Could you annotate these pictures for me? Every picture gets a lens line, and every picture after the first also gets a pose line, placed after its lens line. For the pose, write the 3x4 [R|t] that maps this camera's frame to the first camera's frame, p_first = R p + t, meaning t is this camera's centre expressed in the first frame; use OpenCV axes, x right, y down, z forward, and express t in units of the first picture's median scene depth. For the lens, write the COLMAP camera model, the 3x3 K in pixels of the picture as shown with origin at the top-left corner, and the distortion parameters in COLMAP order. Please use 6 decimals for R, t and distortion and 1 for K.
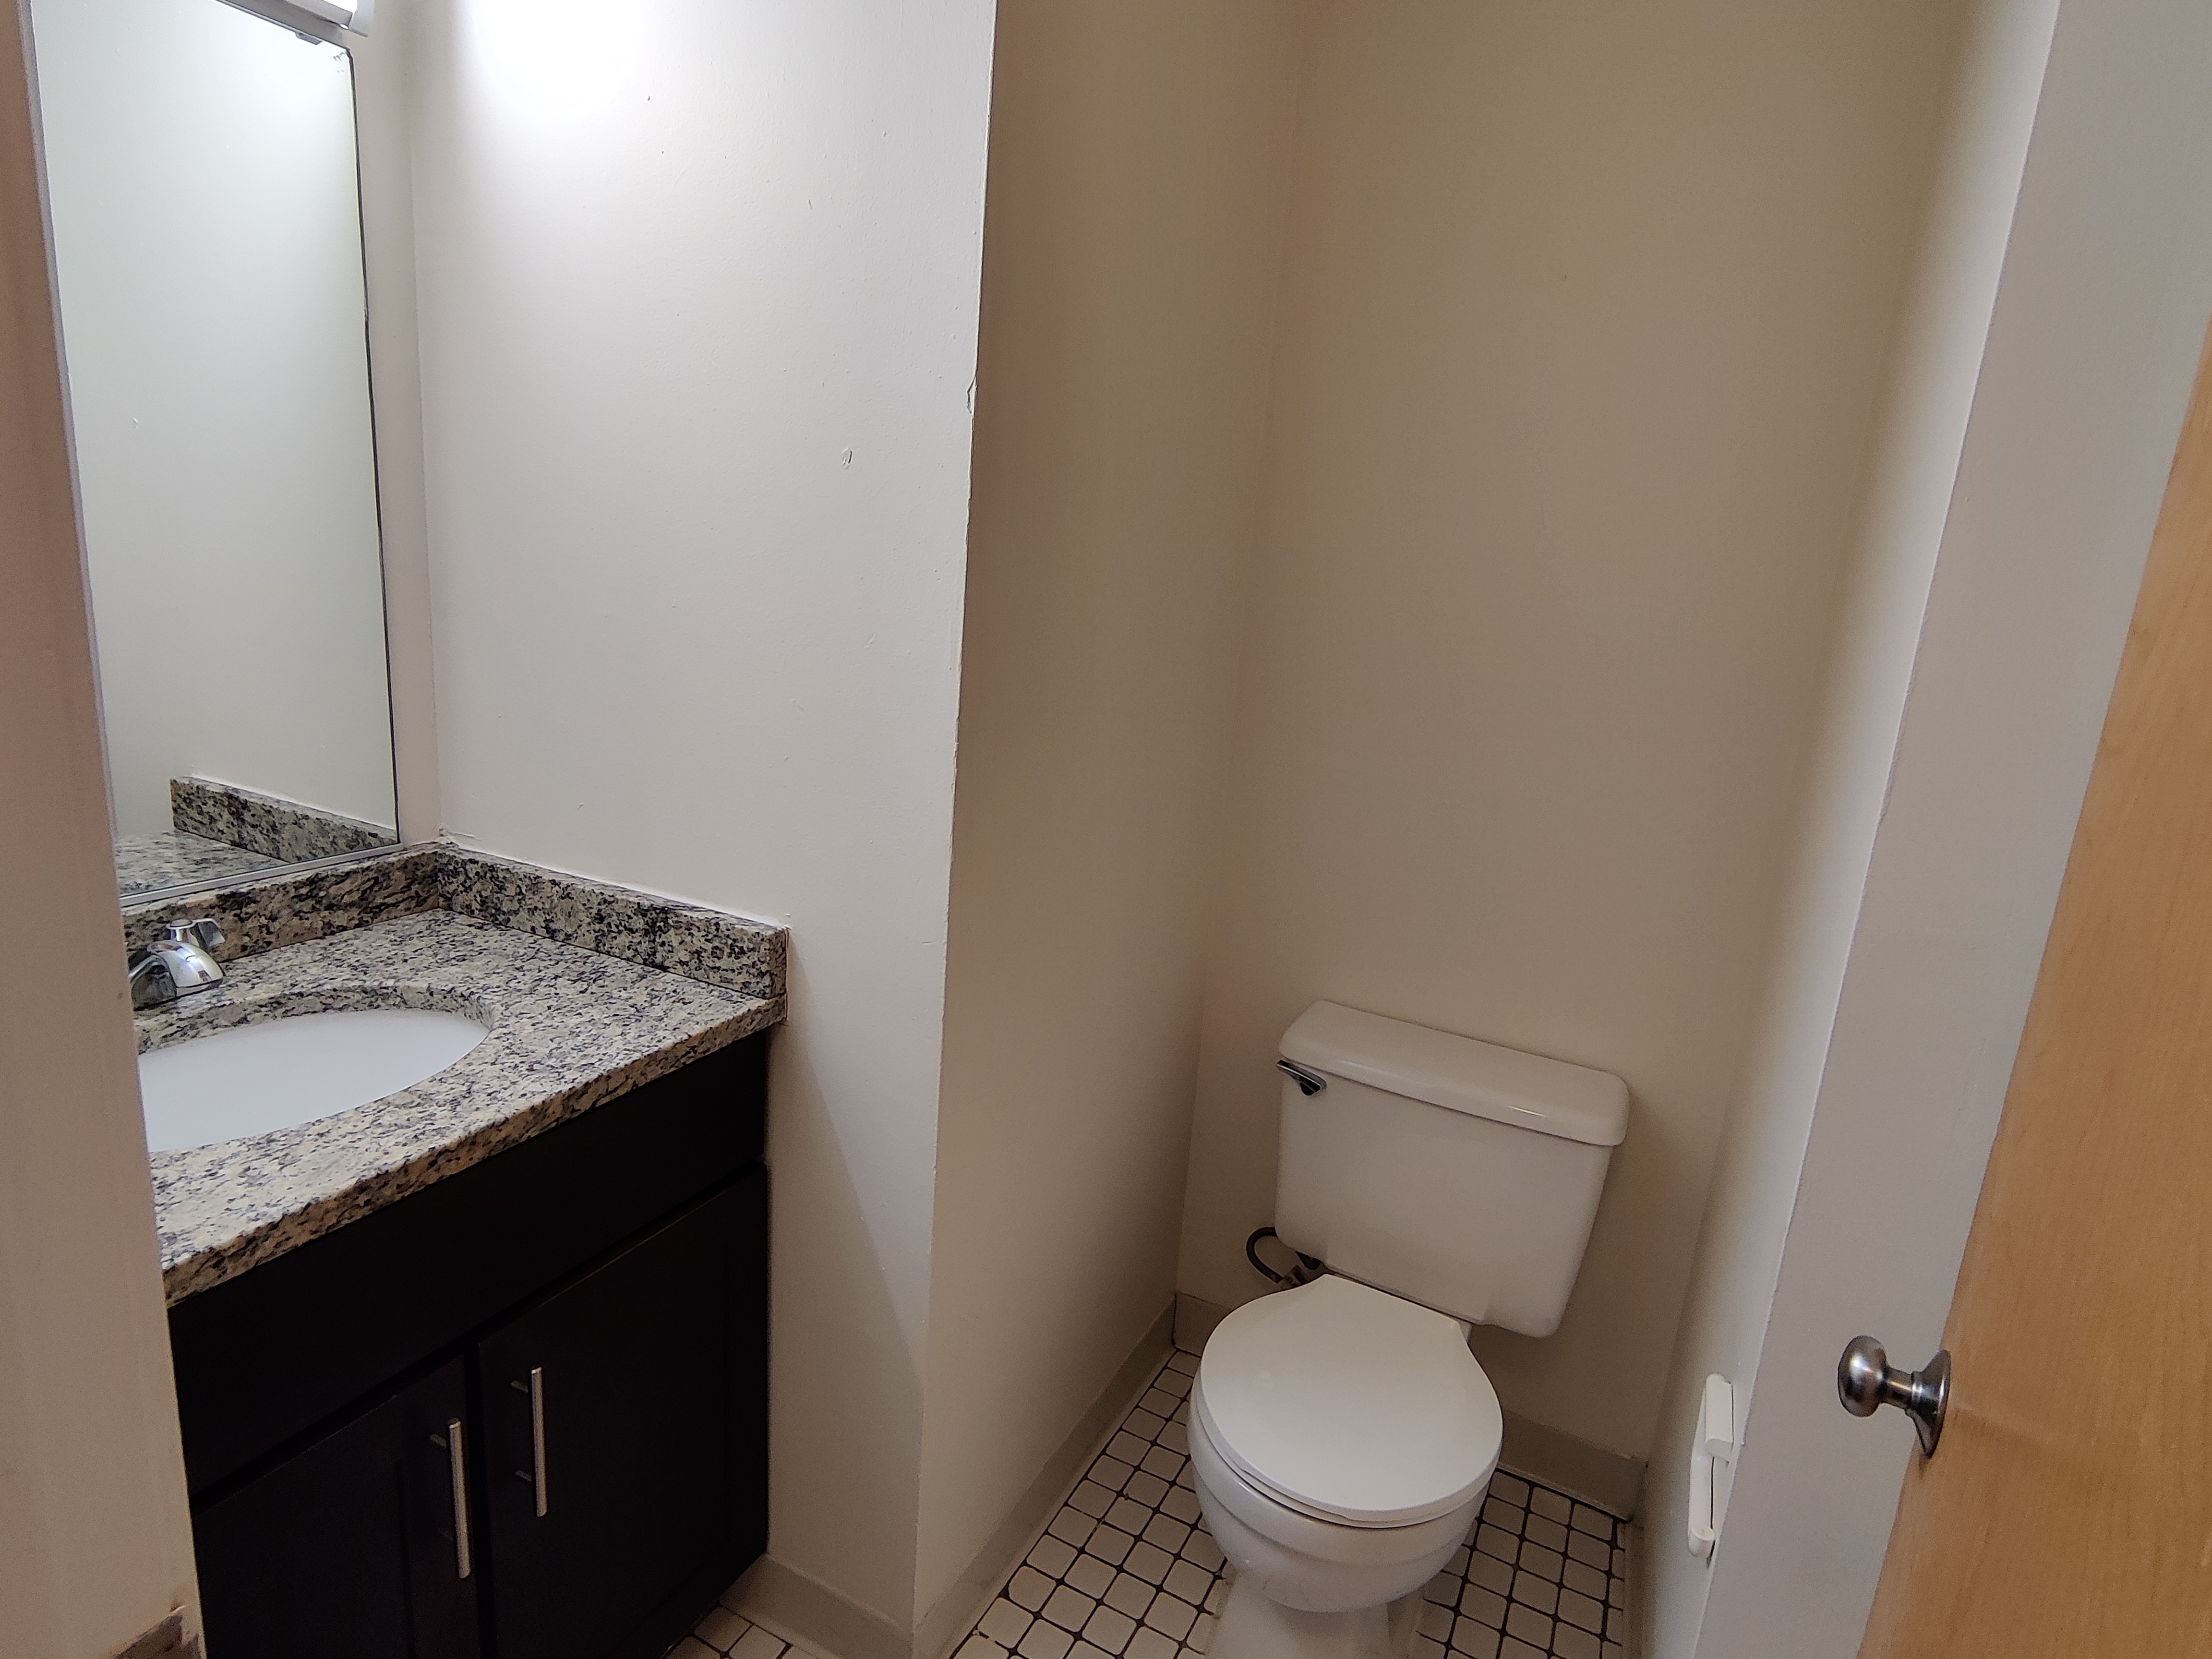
lens RADIAL K [[1205.8, 0, 1109.9], [0, 1205.8, 817.7], [0, 0, 1]] dist [-0.000918, 0.002798]
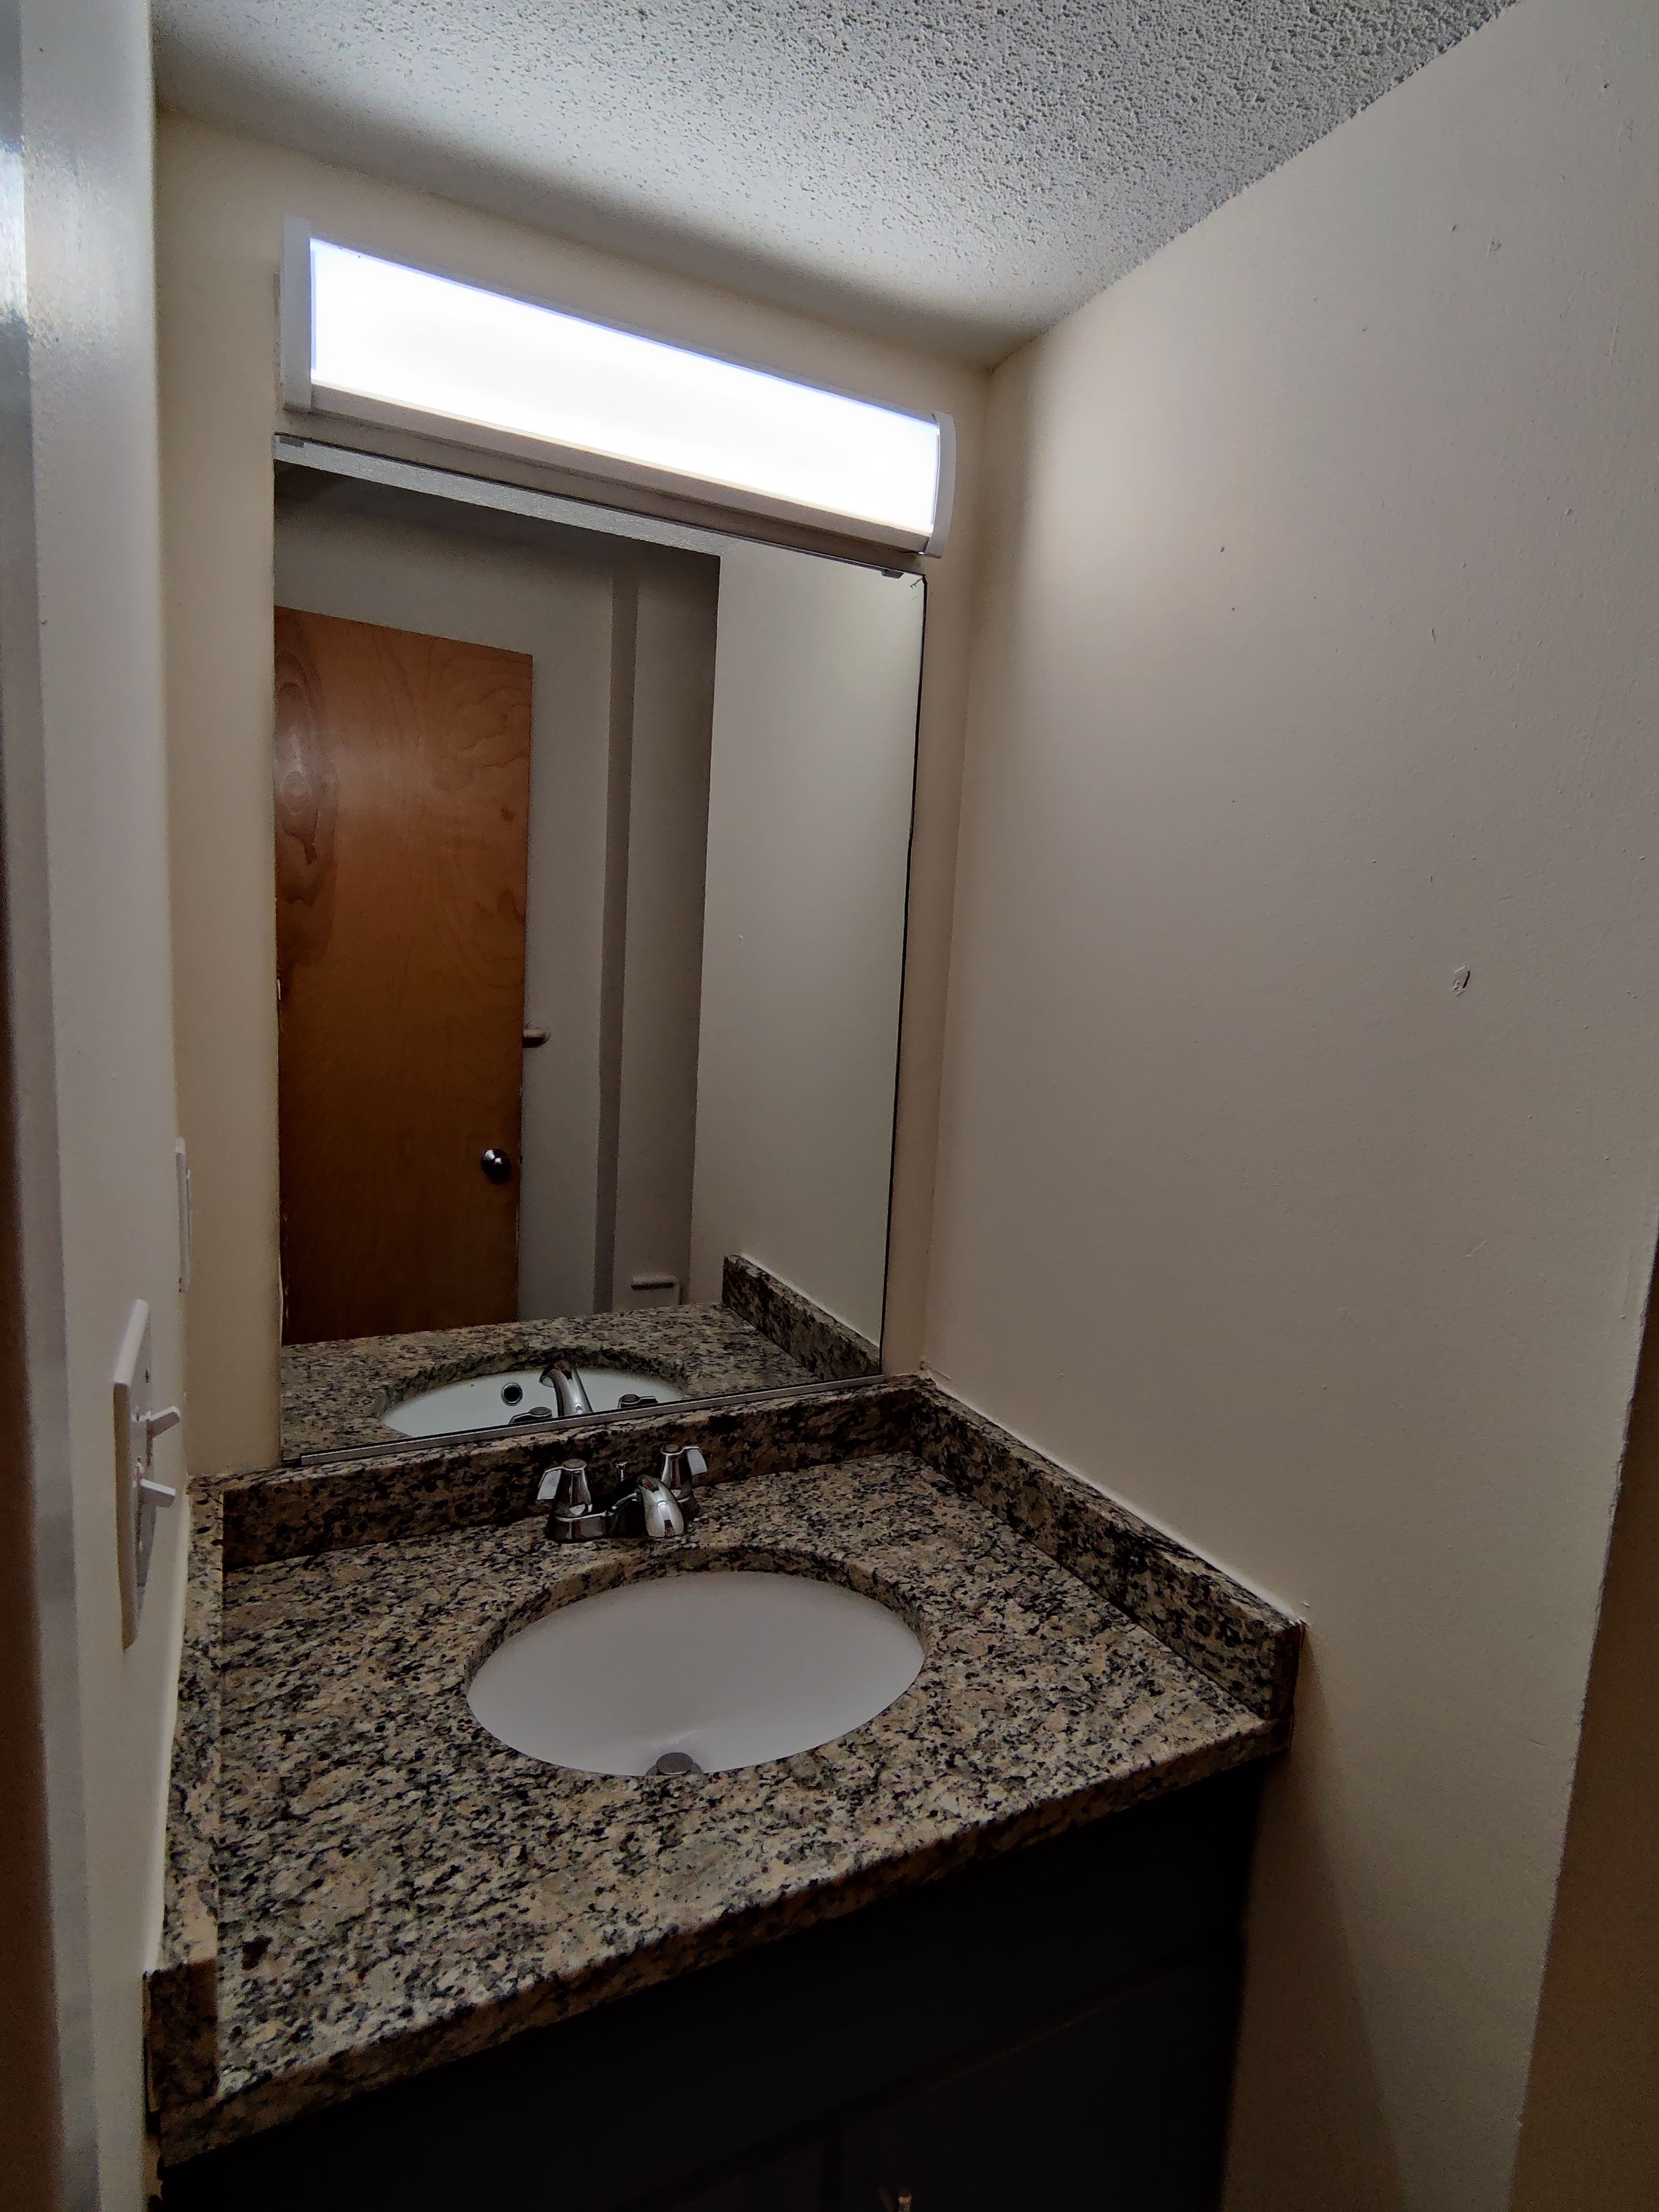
lens RADIAL K [[1193.5, 0, 831.9], [0, 1193.5, 1111.0], [0, 0, 1]] dist [-0.001016, -0.000506]
pose [[0.801447, 0.052183, -0.595786, -0.087806], [-0.125212, 0.988749, -0.081832, -0.113502], [0.584812, 0.140184, 0.798964, 0.235298]]
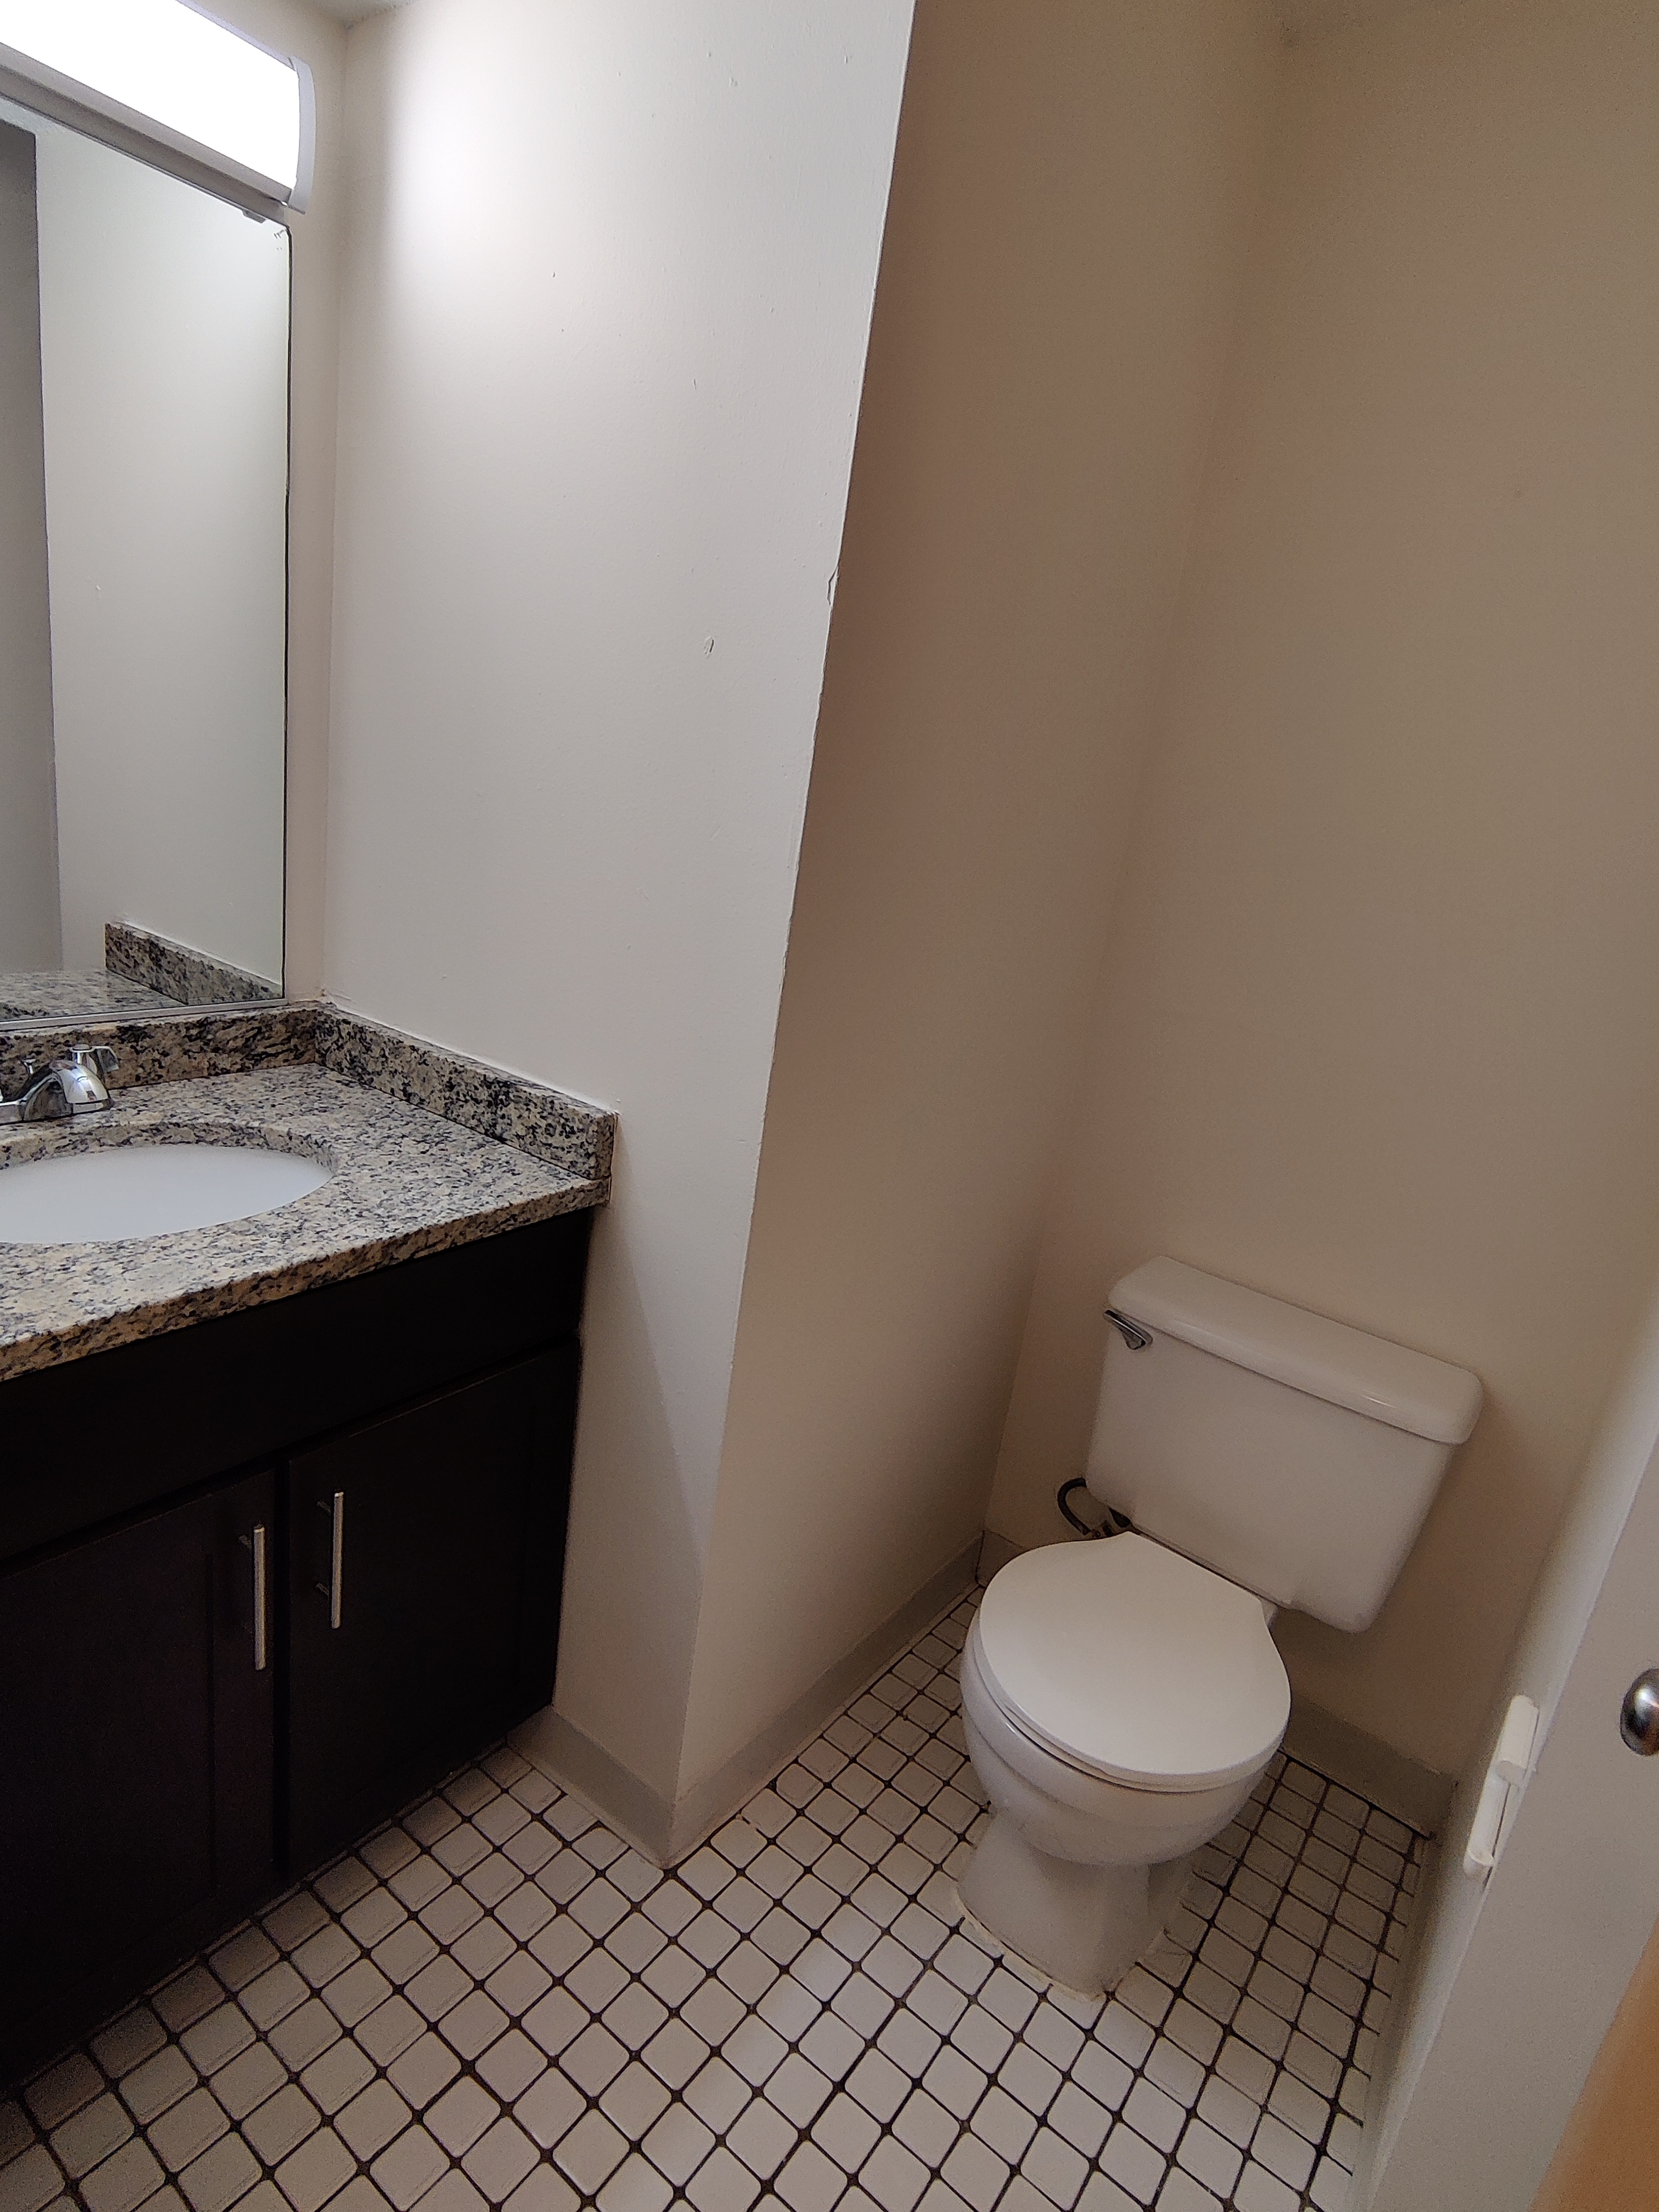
lens RADIAL K [[1205.8, 0, 829.5], [0, 1205.8, 1106.0], [0, 0, 1]] dist [-0.000918, 0.002798]
pose [[0.983534, 0.106518, -0.145998, 0.057797], [-0.100248, 0.993722, 0.049669, 0.016451], [0.150372, -0.034215, 0.988037, 0.017561]]
